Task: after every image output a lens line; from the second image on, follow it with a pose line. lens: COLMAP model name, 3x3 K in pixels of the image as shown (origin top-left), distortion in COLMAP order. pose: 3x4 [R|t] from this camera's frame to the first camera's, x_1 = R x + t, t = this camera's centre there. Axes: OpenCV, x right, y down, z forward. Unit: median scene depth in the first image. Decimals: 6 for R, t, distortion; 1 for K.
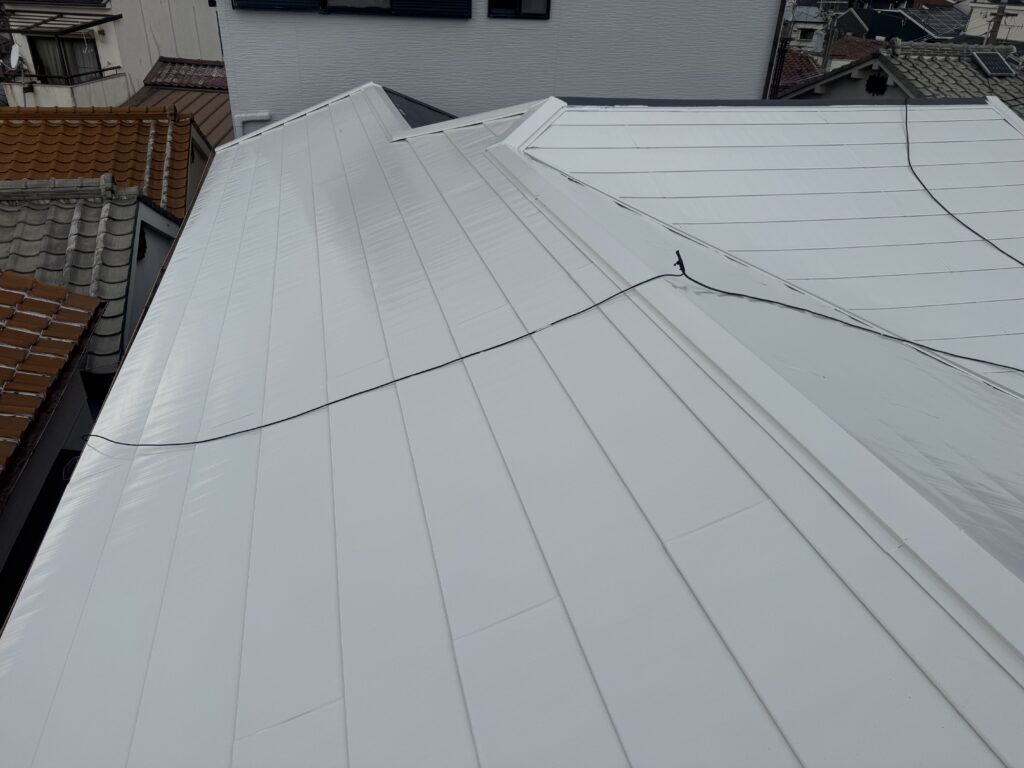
lens RADIAL K [[719.7, 0, 510.4], [0, 719.7, 396.3], [0, 0, 1]] dist [0.001716, -0.002844]
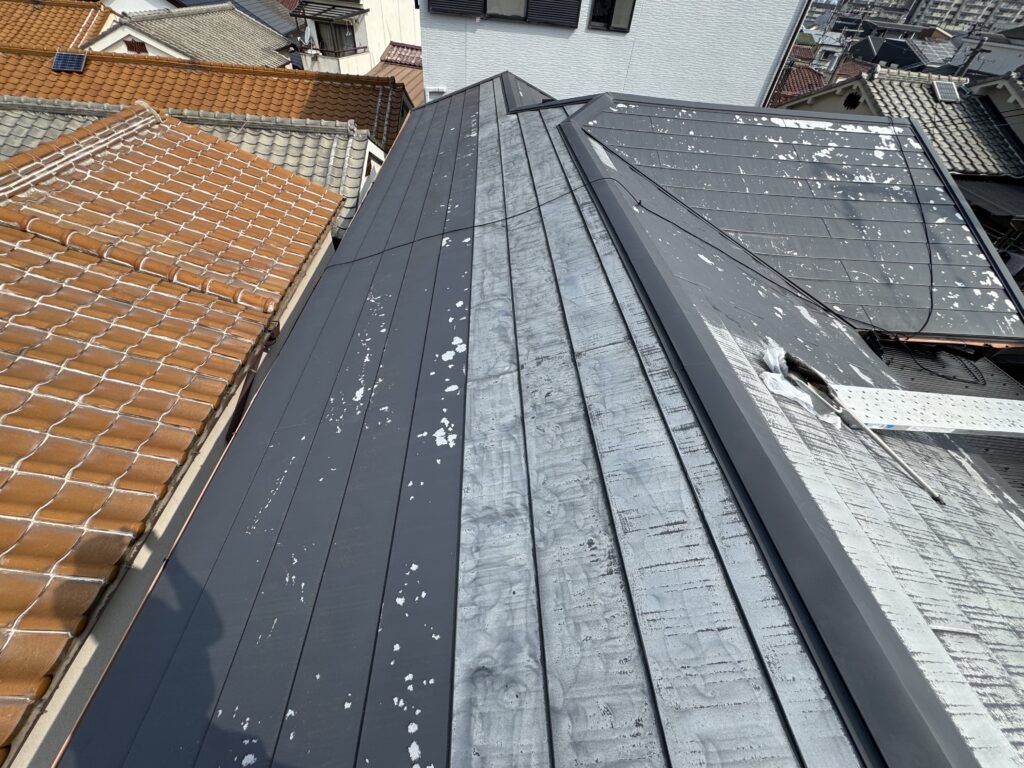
lens RADIAL K [[405.0, 0, 514.6], [0, 405.0, 383.7], [0, 0, 1]] dist [-0.000989, -0.000325]
pose [[0.979632, 0.167167, -0.111247, 0.028868], [-0.135224, 0.958772, 0.249941, 0.003421], [0.148442, -0.229807, 0.961849, -0.020025]]
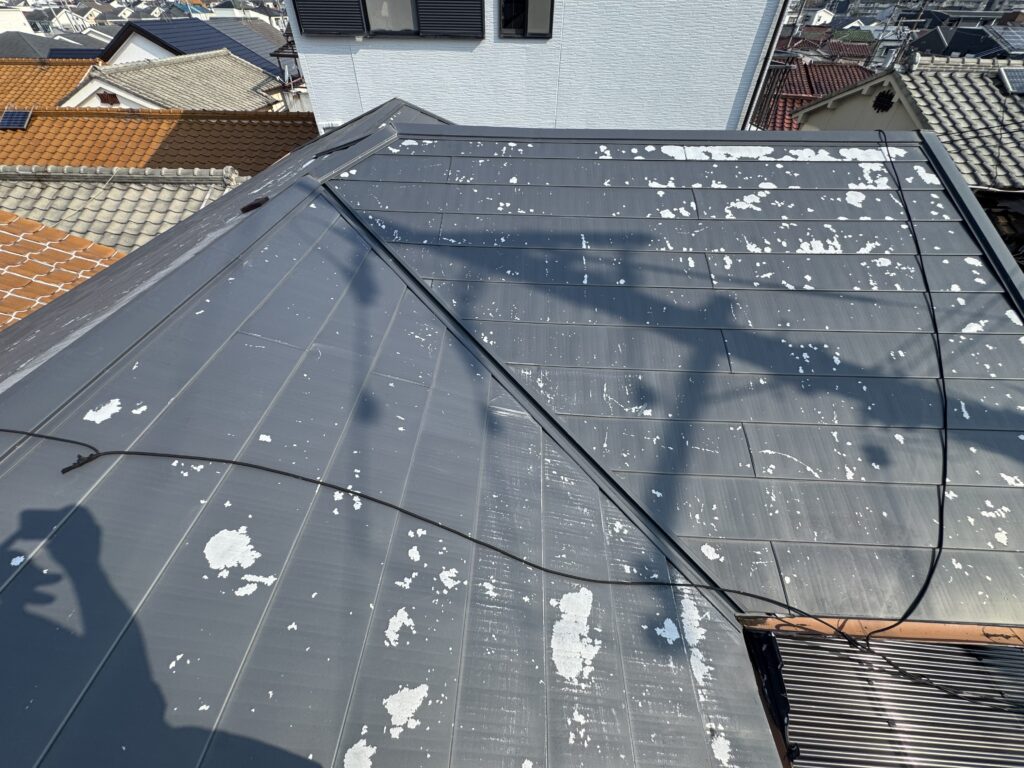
lens RADIAL K [[405.0, 0, 514.6], [0, 405.0, 383.7], [0, 0, 1]] dist [-0.000989, -0.000325]
pose [[0.960431, 0.167231, -0.222726, 0.185066], [-0.115445, 0.966775, 0.228076, -0.092828], [0.253467, -0.193339, 0.947826, 0.188947]]
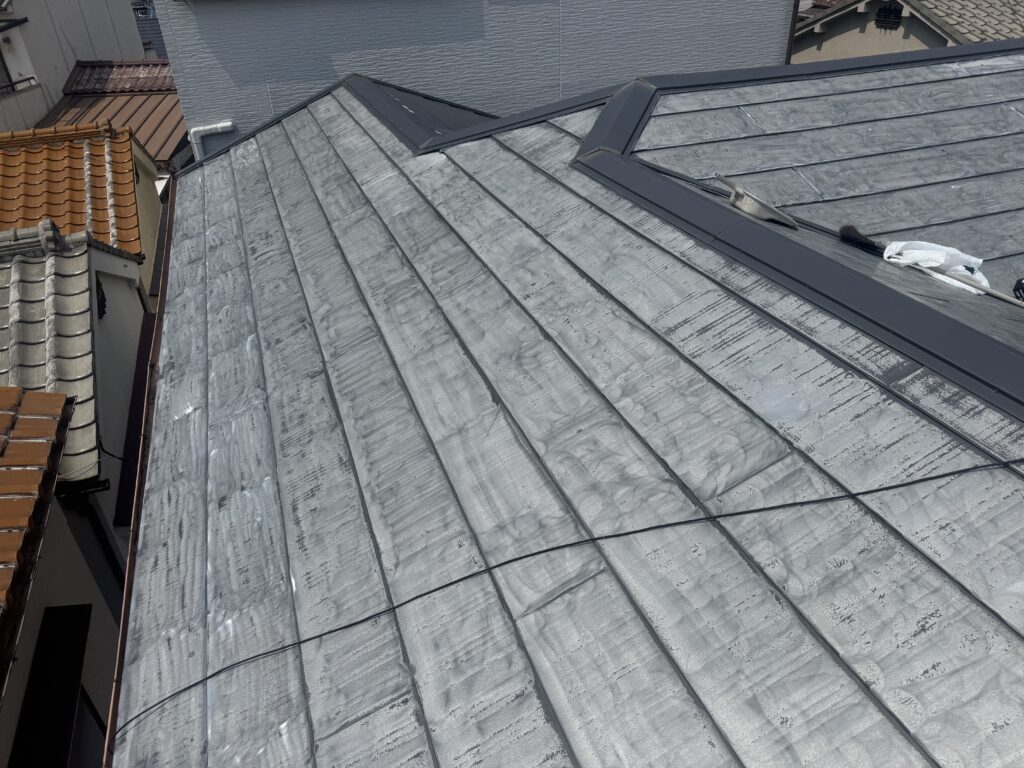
lens RADIAL K [[721.0, 0, 512.0], [0, 721.0, 384.0], [0, 0, 1]] dist [0.007336, -0.004348]
pose [[0.991659, -0.119730, 0.047719, -0.068989], [0.118368, 0.992504, 0.030418, -0.060875], [-0.051003, -0.024516, 0.998398, 0.106849]]
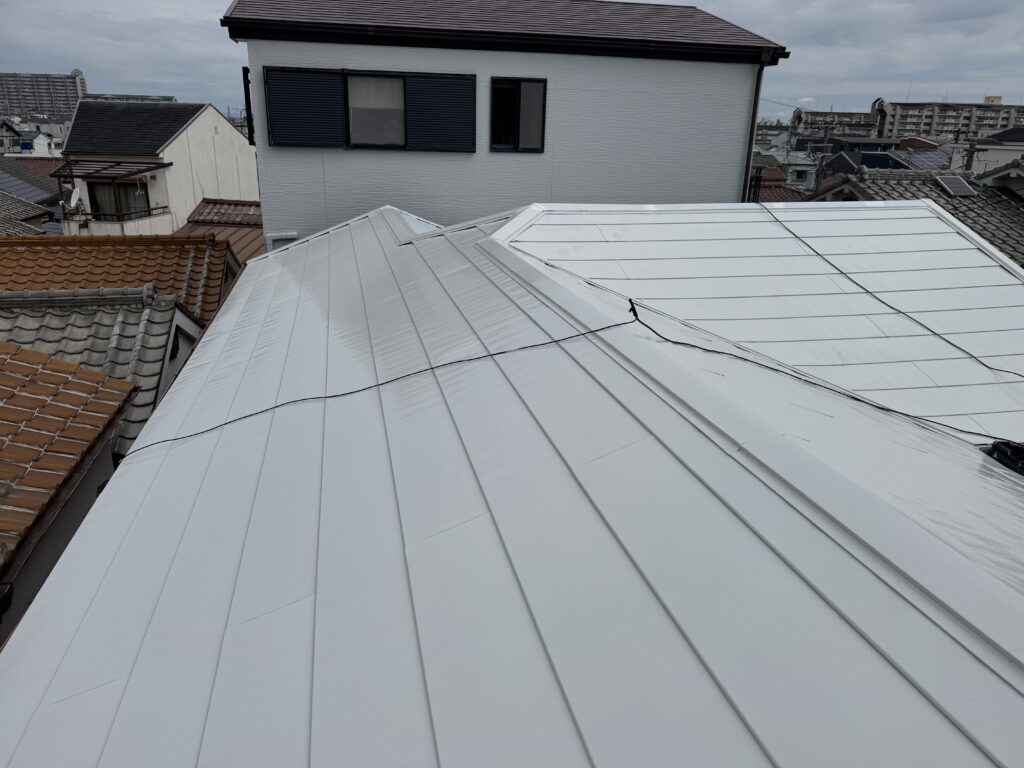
lens RADIAL K [[721.0, 0, 512.0], [0, 721.0, 384.0], [0, 0, 1]] dist [0.007336, -0.004348]
pose [[0.999663, -0.010234, -0.023866, 0.020464], [0.005466, 0.981405, -0.191872, 0.044217], [0.025386, 0.191677, 0.981130, -0.041826]]
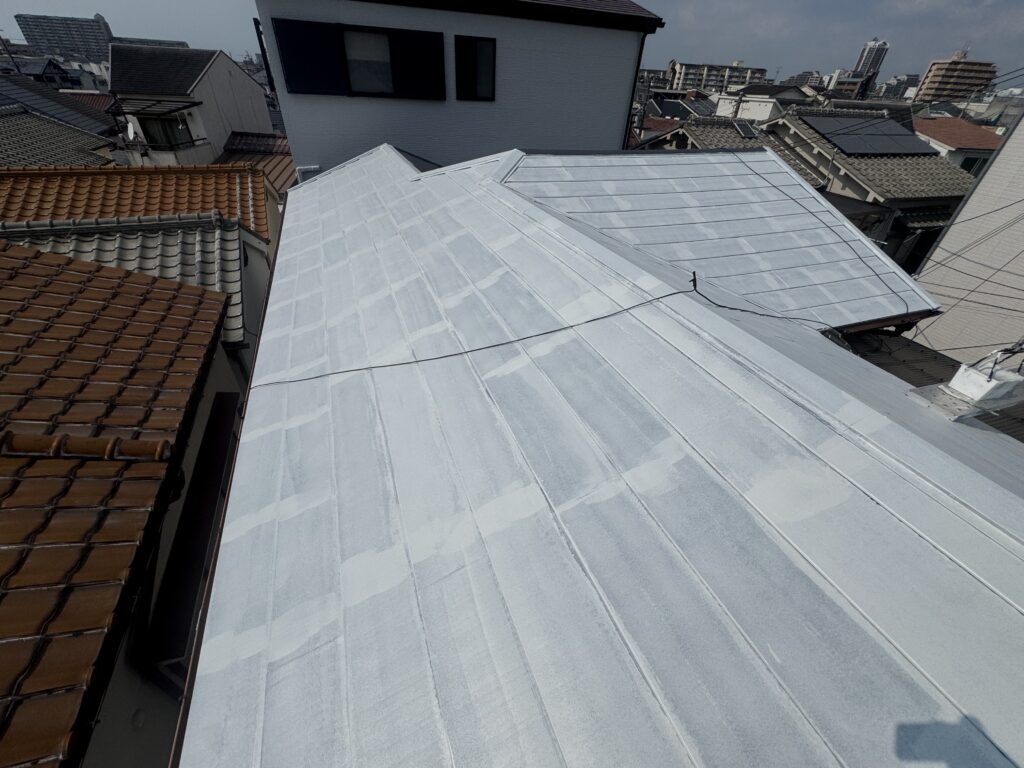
lens RADIAL K [[406.8, 0, 511.7], [0, 406.8, 381.9], [0, 0, 1]] dist [-0.002495, 0.000414]
pose [[0.992114, -0.071908, 0.102659, -0.036185], [0.059950, 0.991537, 0.115155, -0.005804], [-0.110071, -0.108092, 0.988029, 0.028599]]
